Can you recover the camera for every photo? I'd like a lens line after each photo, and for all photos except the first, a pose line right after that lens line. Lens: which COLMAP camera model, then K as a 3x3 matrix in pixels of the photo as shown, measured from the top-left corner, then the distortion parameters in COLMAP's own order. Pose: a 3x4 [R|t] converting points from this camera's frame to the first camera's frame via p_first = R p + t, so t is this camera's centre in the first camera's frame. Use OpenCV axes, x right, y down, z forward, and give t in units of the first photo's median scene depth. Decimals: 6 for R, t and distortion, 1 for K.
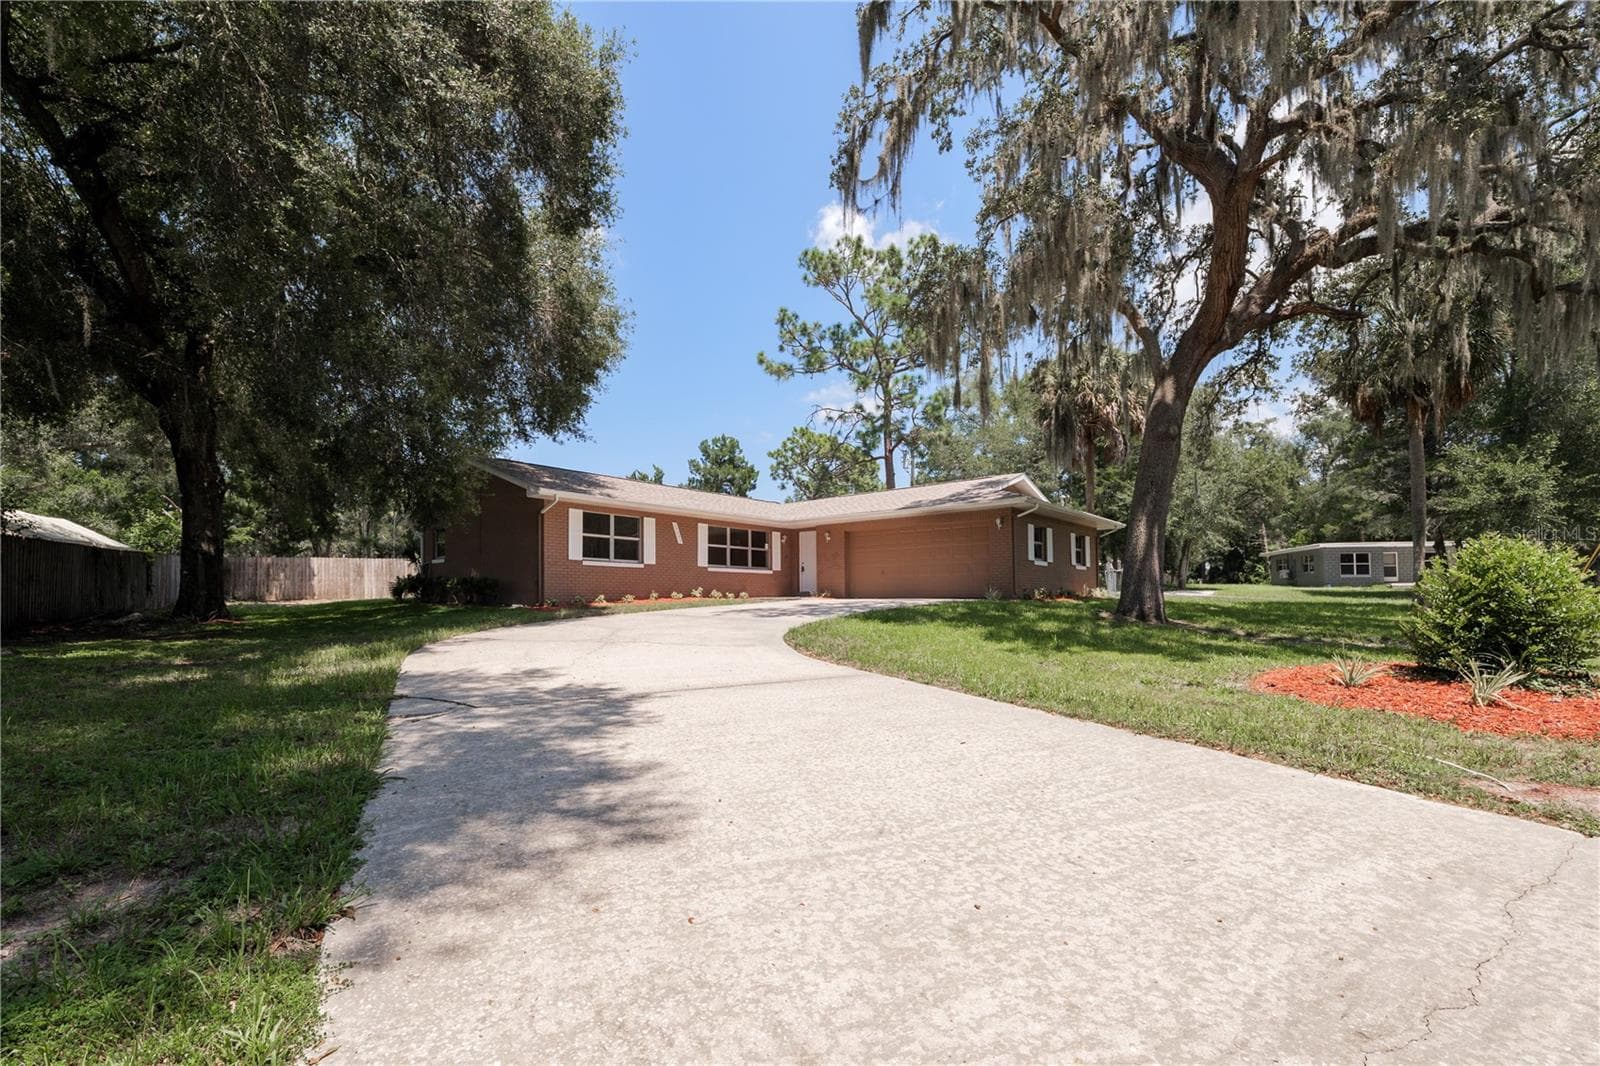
lens RADIAL K [[675.5, 0, 796.1], [0, 675.5, 586.0], [0, 0, 1]] dist [0.000219, -0.000138]
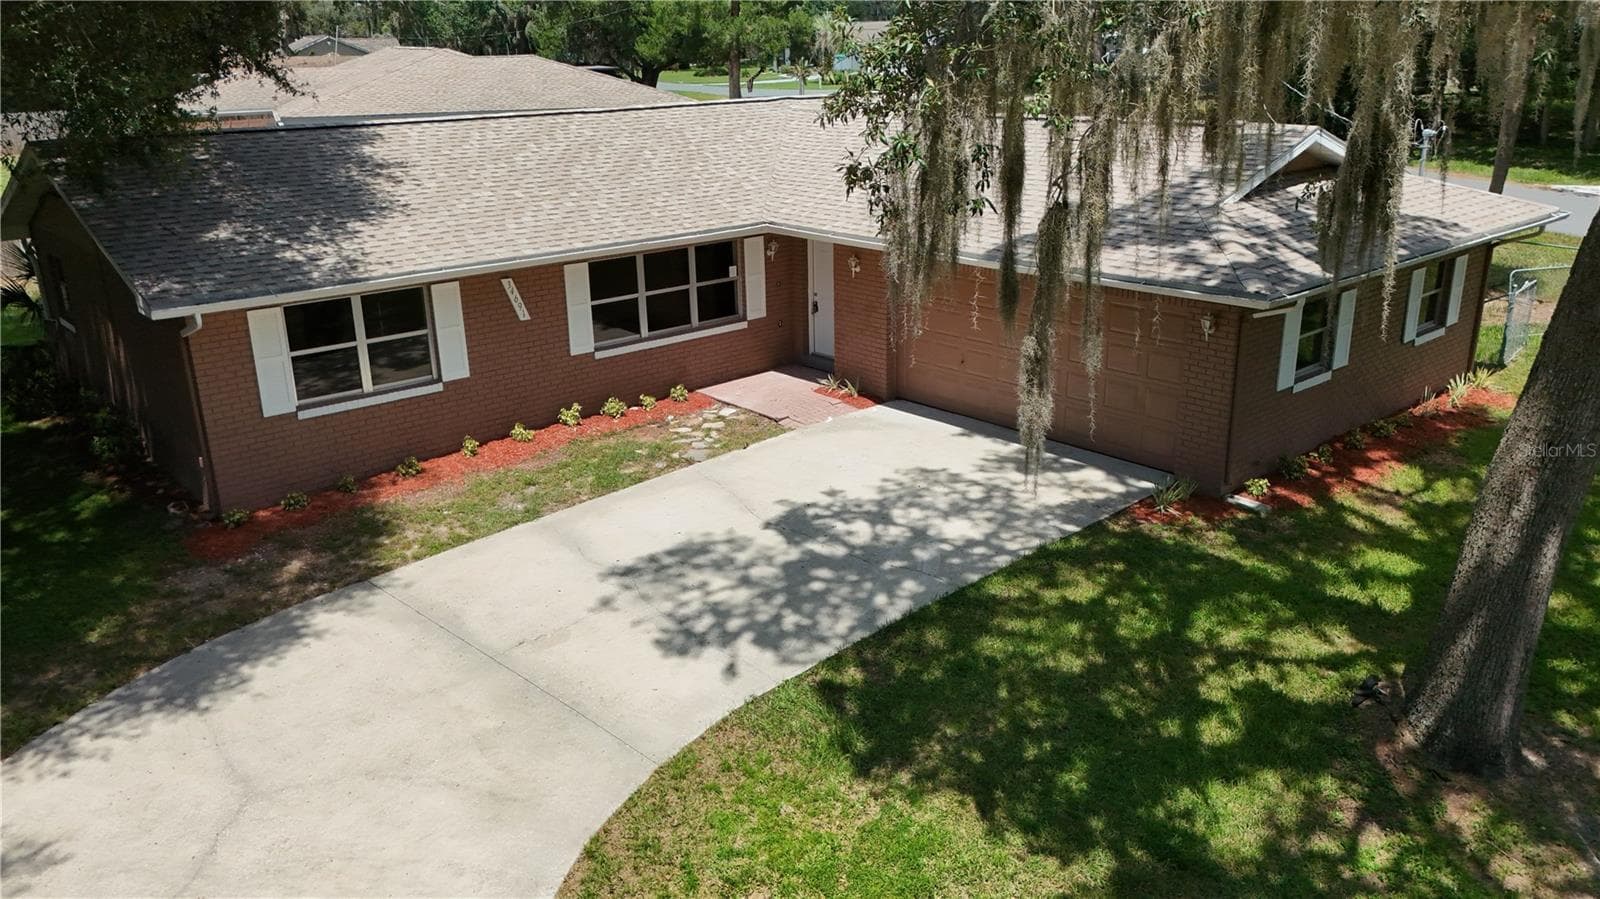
lens RADIAL K [[1234.8, 0, 806.2], [0, 1234.8, 473.6], [0, 0, 1]] dist [0.120616, -0.237294]
pose [[0.991554, 0.024942, -0.127271, 0.125896], [0.021947, 0.934911, 0.354202, -0.242074], [0.127822, -0.354004, 0.926468, 0.161794]]
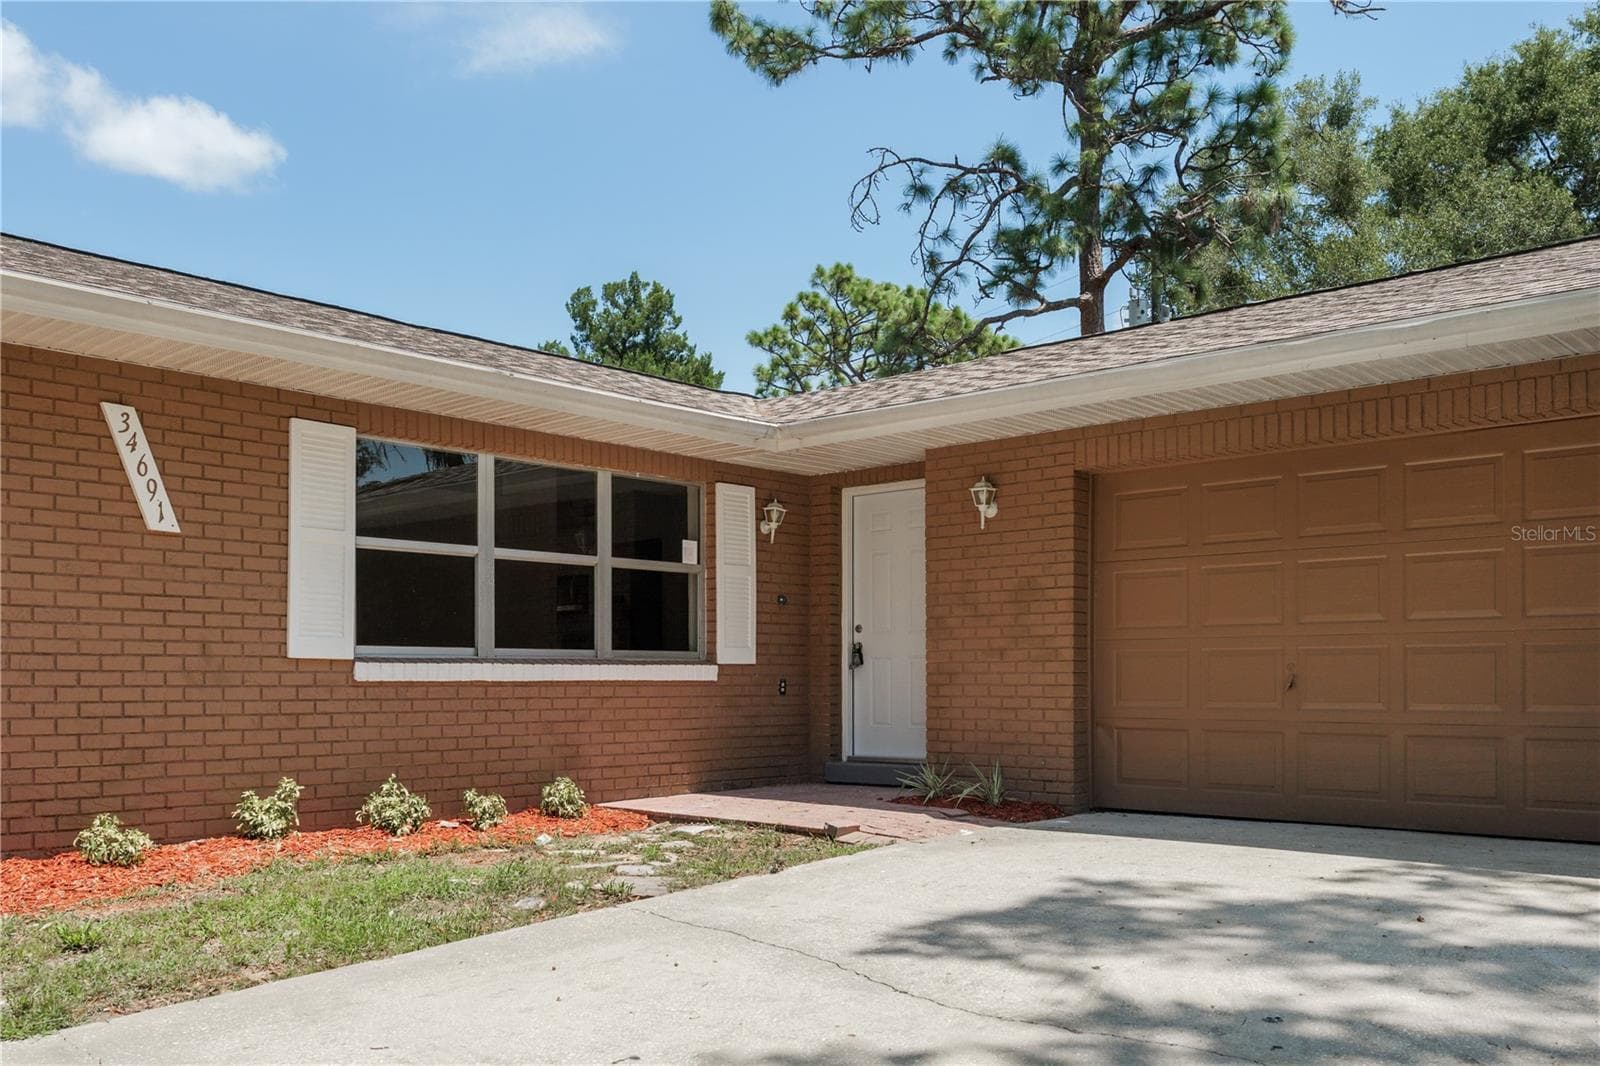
lens RADIAL K [[1359.9, 0, 777.2], [0, 1359.9, 693.0], [0, 0, 1]] dist [0.005577, 0.000260]
pose [[0.999547, -0.000502, -0.030090, -0.003376], [0.001432, 0.999522, 0.030884, -0.028767], [0.030060, -0.030913, 0.999070, 0.595796]]
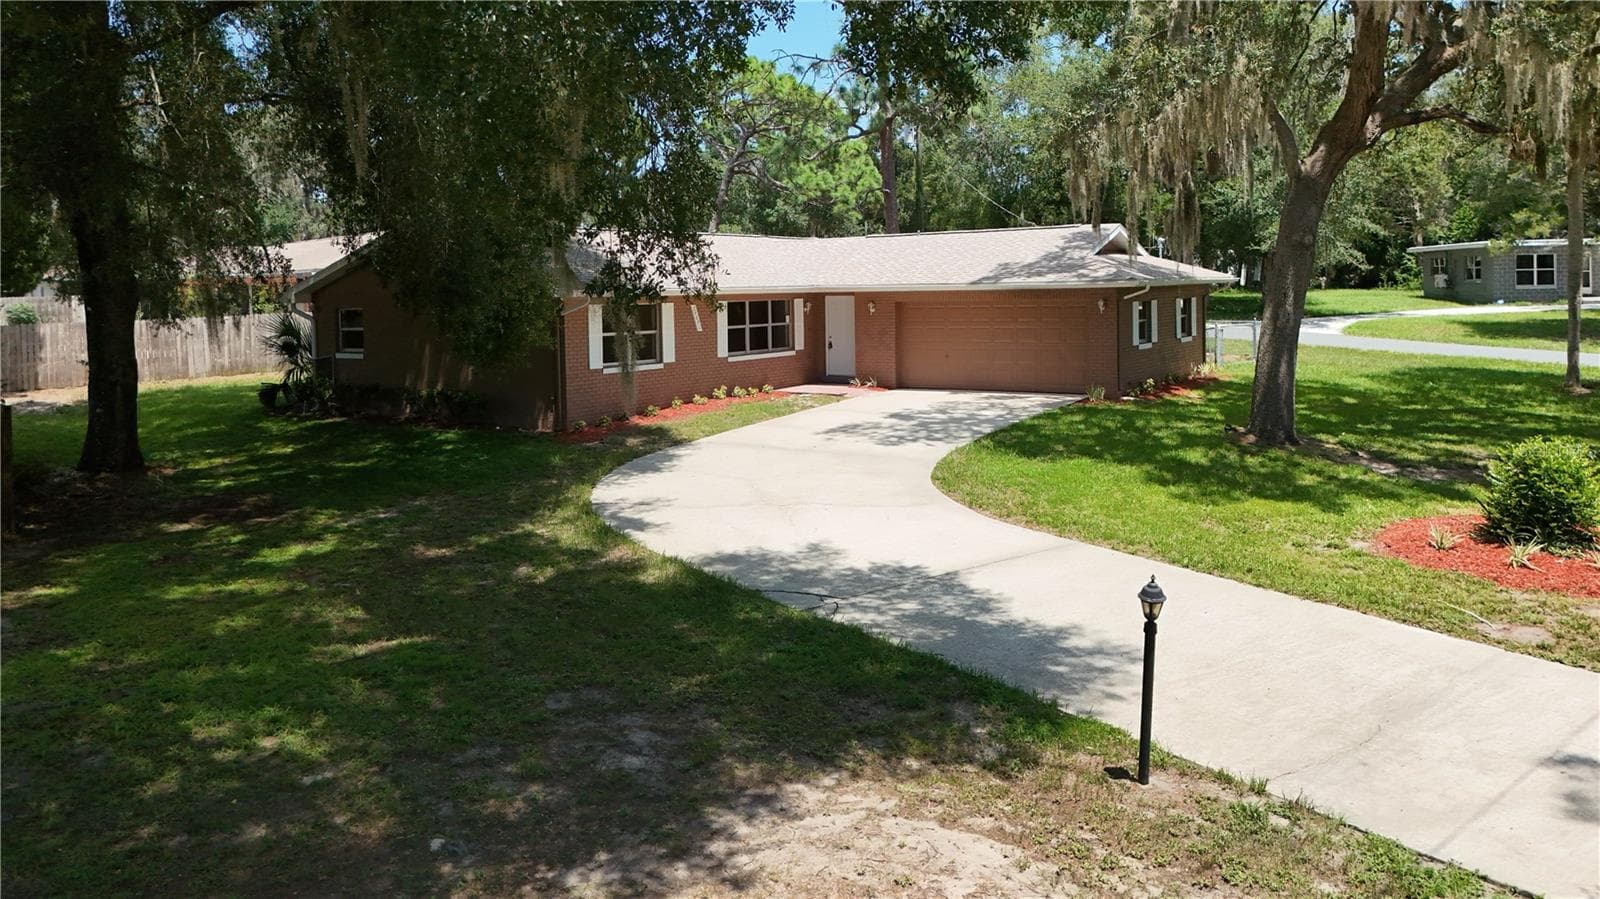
lens RADIAL K [[1211.1, 0, 798.9], [0, 1211.1, 360.6], [0, 0, 1]] dist [0.033378, 0.005688]
pose [[0.990511, -0.025143, 0.135114, -0.223701], [0.014237, 0.996606, 0.081084, -0.126806], [-0.136695, -0.078391, 0.987507, -0.349217]]
